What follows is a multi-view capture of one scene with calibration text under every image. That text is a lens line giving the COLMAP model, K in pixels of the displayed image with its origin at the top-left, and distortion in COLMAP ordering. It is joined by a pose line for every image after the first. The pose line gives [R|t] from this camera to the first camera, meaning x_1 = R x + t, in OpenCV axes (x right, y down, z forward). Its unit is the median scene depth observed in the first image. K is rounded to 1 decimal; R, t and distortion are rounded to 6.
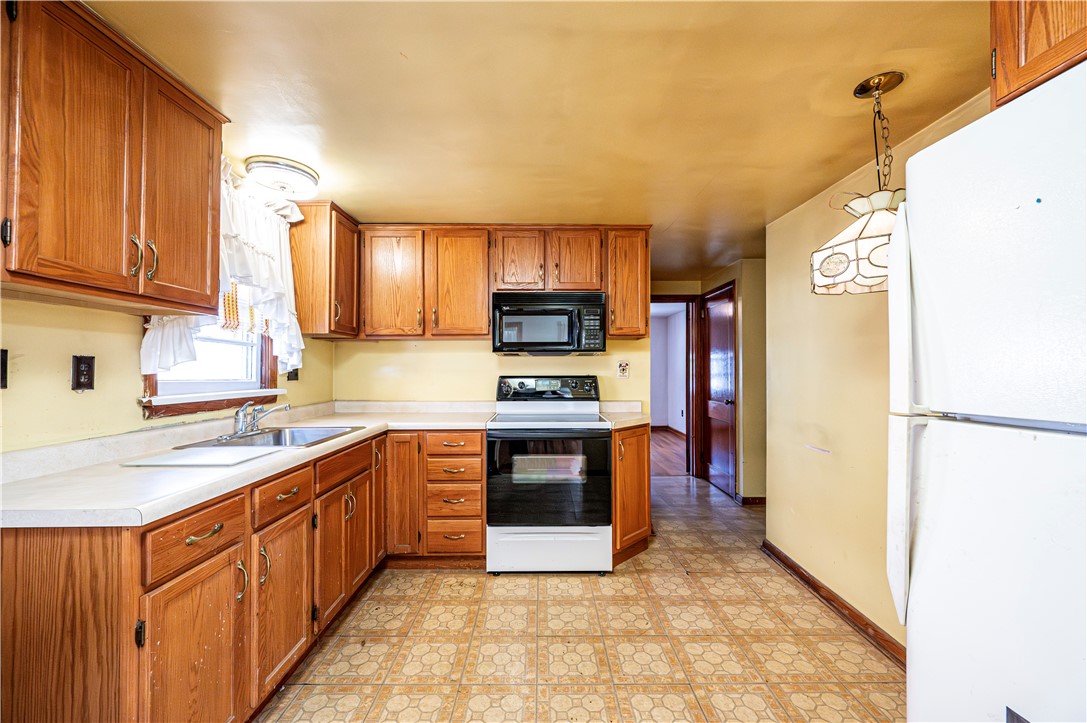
lens RADIAL K [[436.9, 0, 541.2], [0, 436.9, 362.4], [0, 0, 1]] dist [-0.000556, -0.000170]
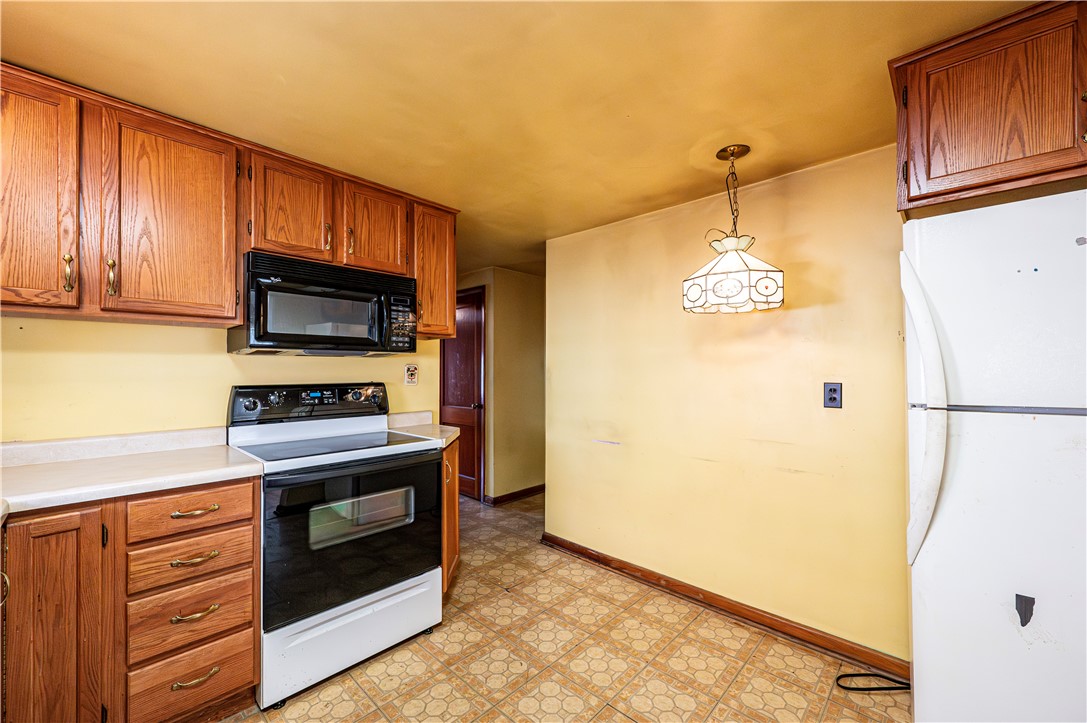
lens RADIAL K [[438.2, 0, 545.0], [0, 438.2, 366.3], [0, 0, 1]] dist [-0.000989, -0.000090]
pose [[0.680130, 0.008425, 0.733044, -0.304689], [-0.009048, 0.999954, -0.003098, 0.000888], [-0.733036, -0.004526, 0.680175, 0.297677]]
